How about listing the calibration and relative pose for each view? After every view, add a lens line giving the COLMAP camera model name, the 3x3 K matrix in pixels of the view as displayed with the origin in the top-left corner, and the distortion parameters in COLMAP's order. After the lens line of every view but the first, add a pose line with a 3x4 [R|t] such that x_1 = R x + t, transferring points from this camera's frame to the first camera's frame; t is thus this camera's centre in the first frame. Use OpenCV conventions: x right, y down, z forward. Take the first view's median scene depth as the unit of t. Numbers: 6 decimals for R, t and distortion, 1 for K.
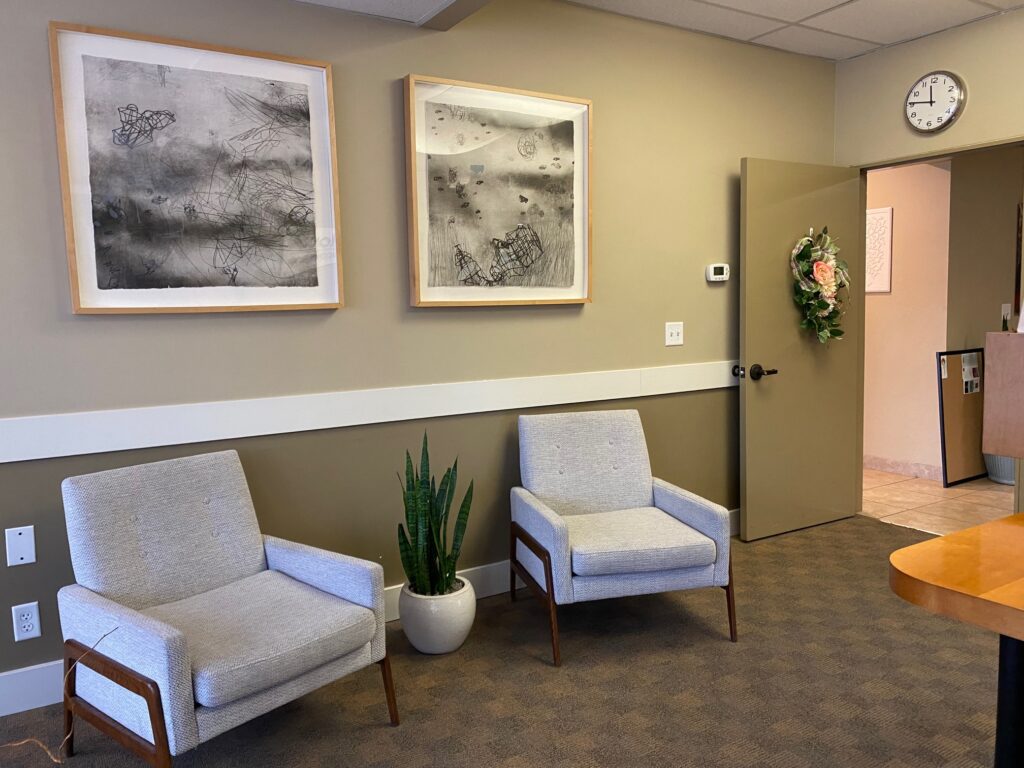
lens RADIAL K [[781.6, 0, 511.2], [0, 781.6, 379.8], [0, 0, 1]] dist [0.023914, -0.028185]
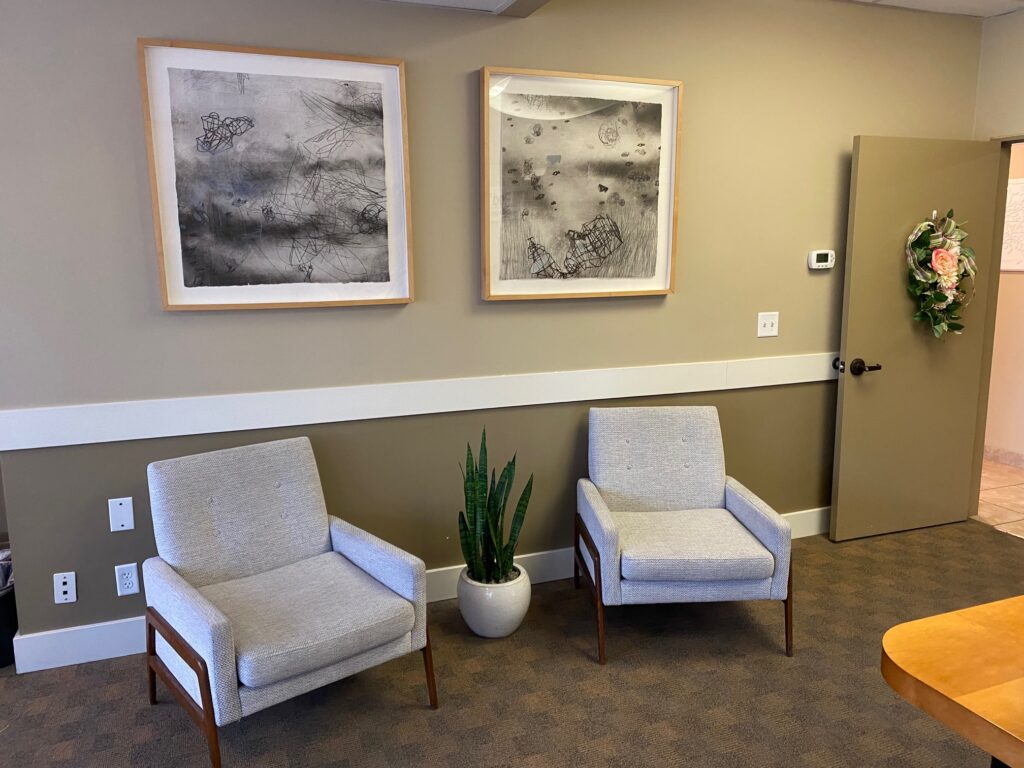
lens RADIAL K [[781.6, 0, 510.5], [0, 781.6, 387.3], [0, 0, 1]] dist [0.023914, -0.028185]
pose [[0.983746, 0.047773, -0.173095, 0.097684], [-0.033669, 0.995937, 0.083522, -0.072429], [0.176381, -0.076336, 0.981357, 0.002410]]
